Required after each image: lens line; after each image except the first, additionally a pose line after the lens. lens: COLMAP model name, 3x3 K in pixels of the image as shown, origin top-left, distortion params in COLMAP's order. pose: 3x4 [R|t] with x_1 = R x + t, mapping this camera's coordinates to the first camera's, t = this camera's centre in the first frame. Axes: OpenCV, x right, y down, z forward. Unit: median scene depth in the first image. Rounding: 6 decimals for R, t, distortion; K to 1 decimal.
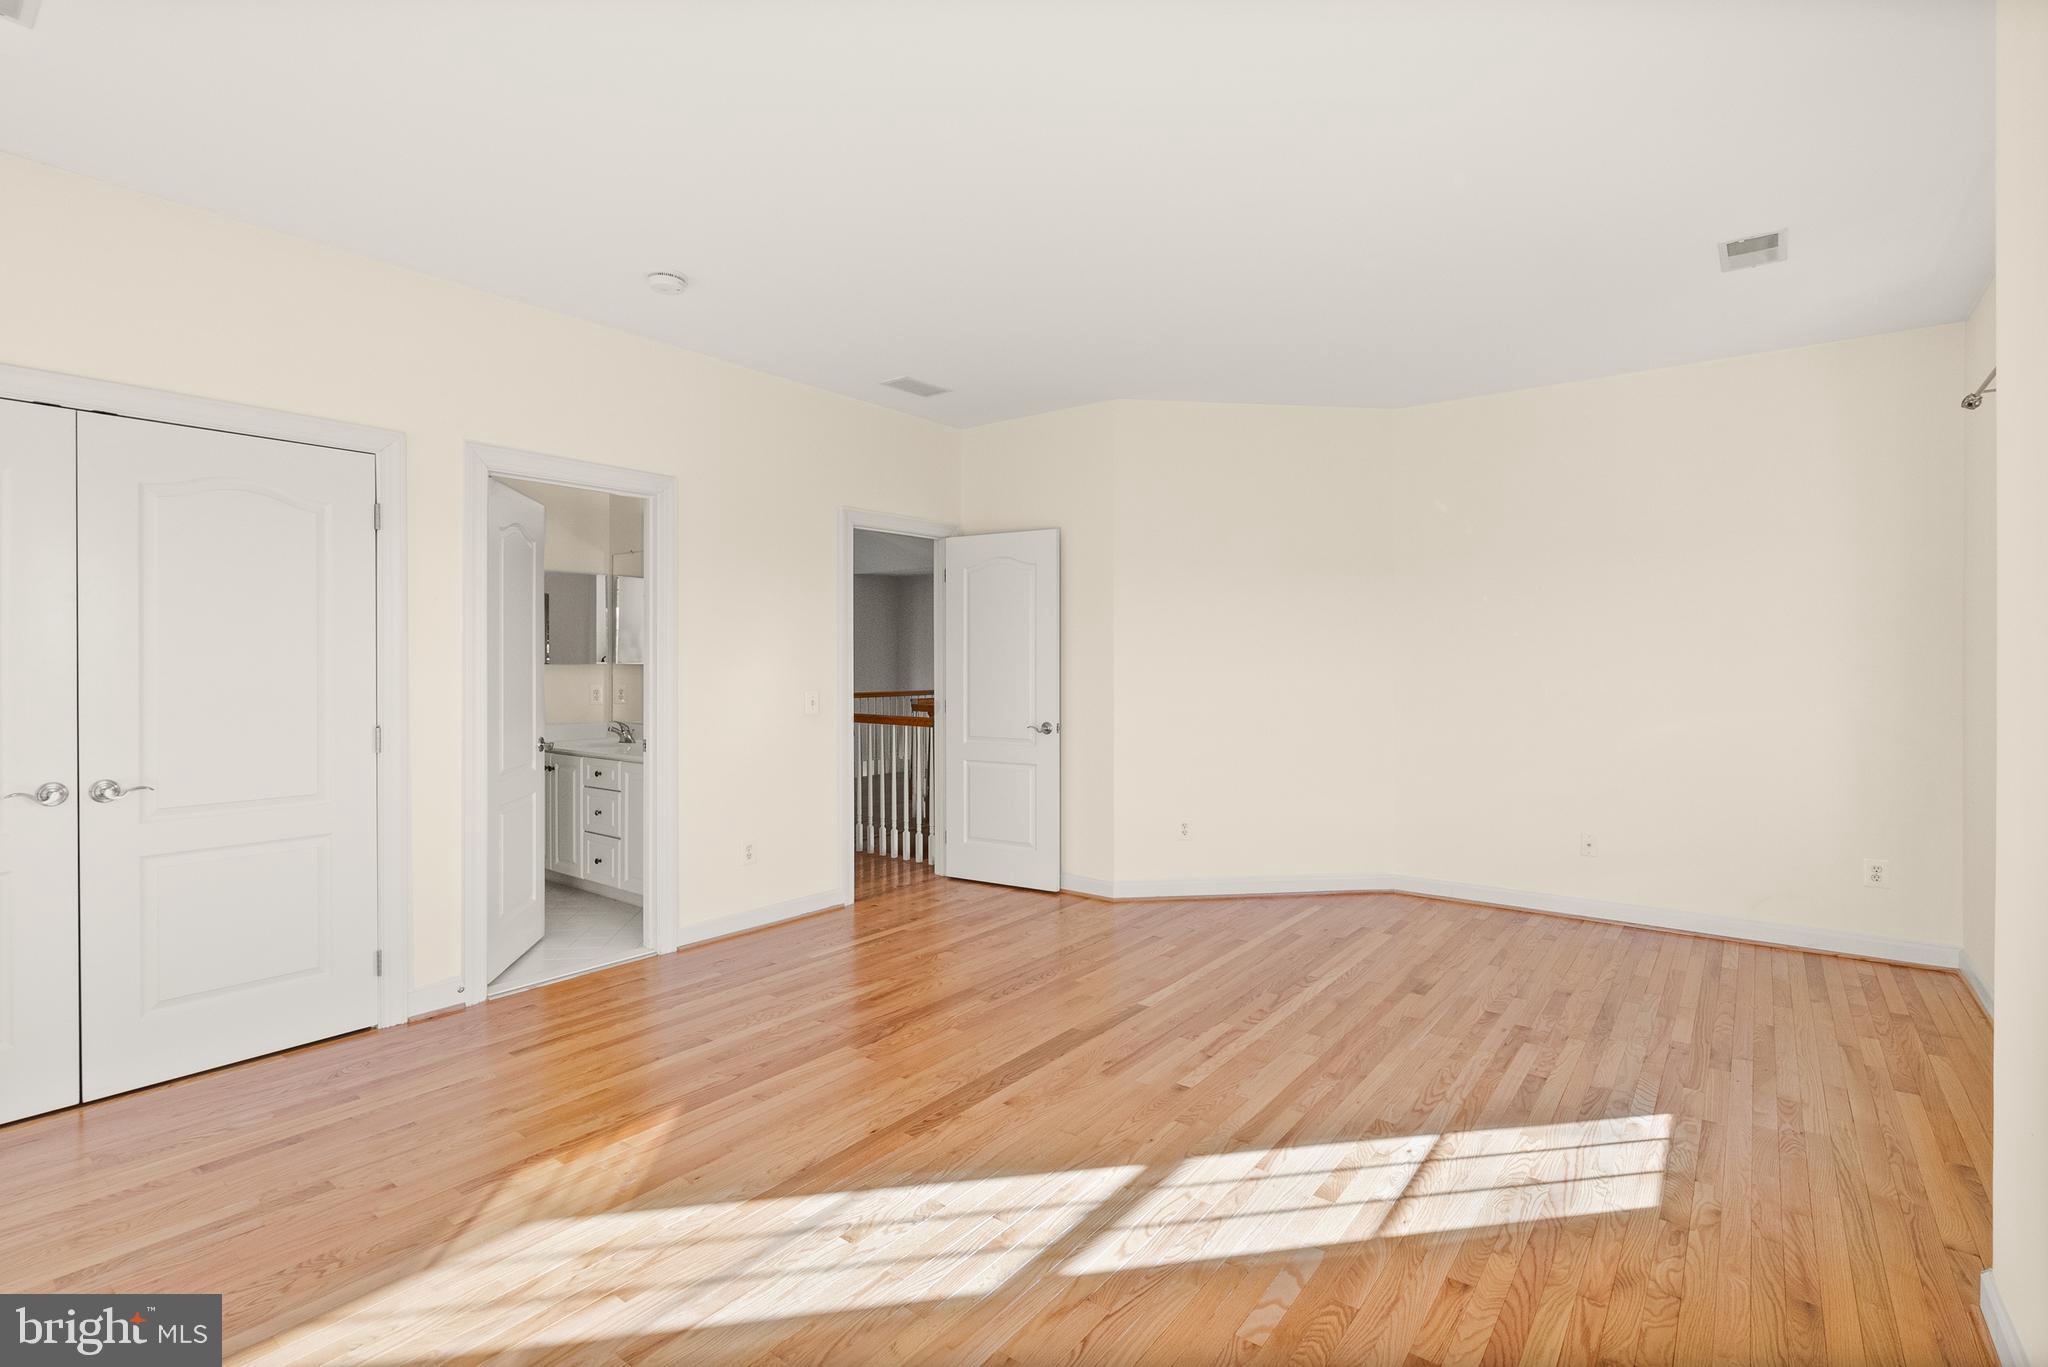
lens RADIAL K [[945.4, 0, 1030.1], [0, 945.4, 668.8], [0, 0, 1]] dist [-0.005280, 0.001215]
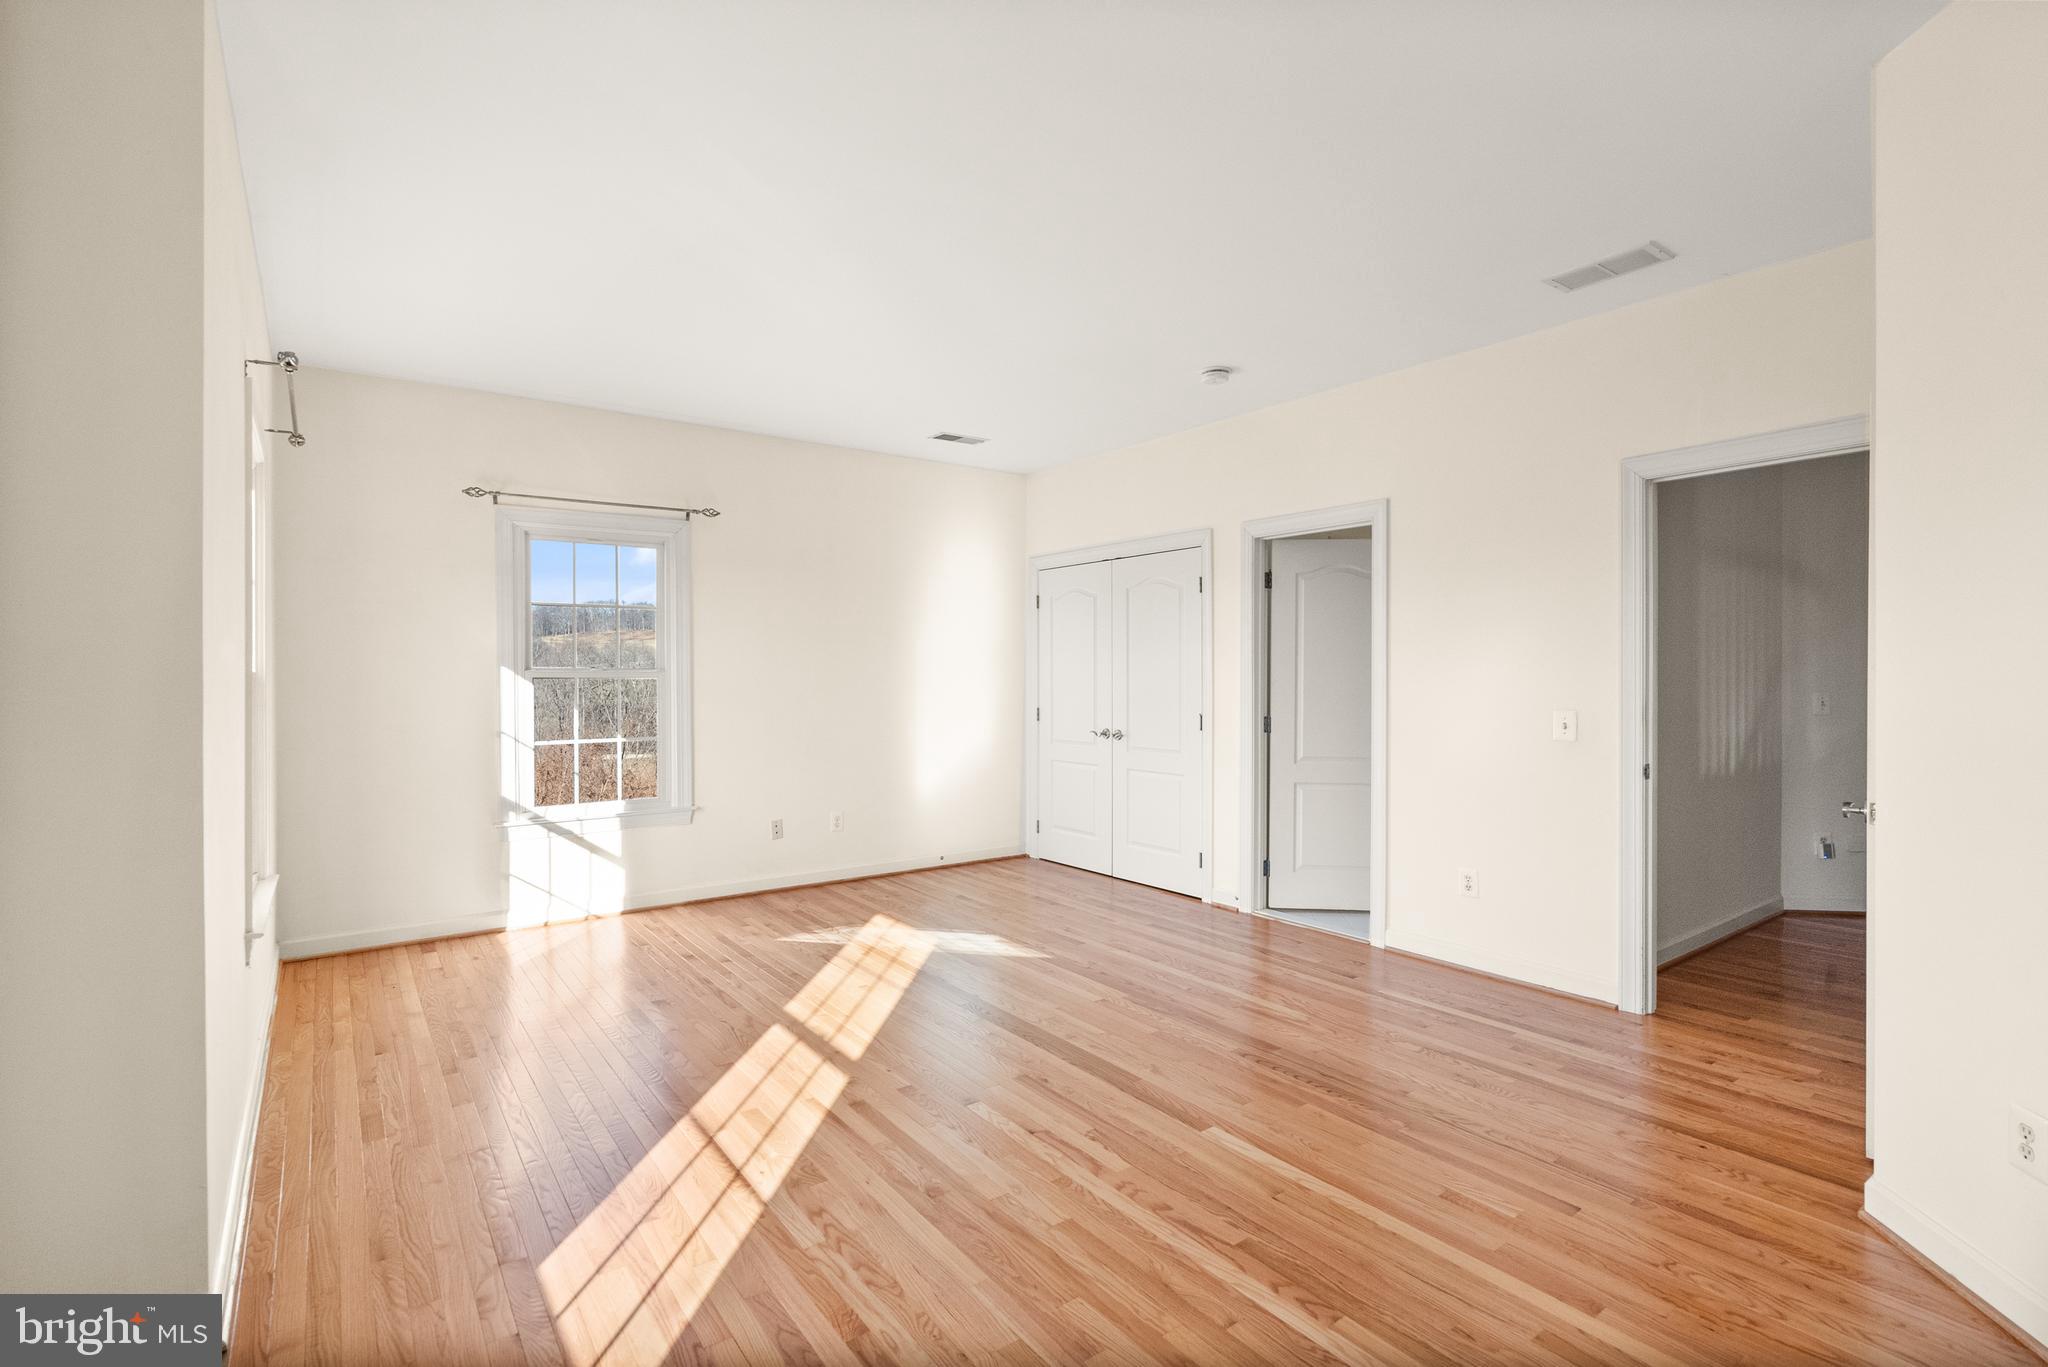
lens RADIAL K [[945.4, 0, 1019.5], [0, 945.4, 682.3], [0, 0, 1]] dist [-0.005280, 0.001215]
pose [[-0.278883, 0.006556, -0.960303, 1.184752], [-0.005412, 0.999950, 0.008399, -0.007445], [0.960310, 0.007539, -0.278833, 1.429350]]
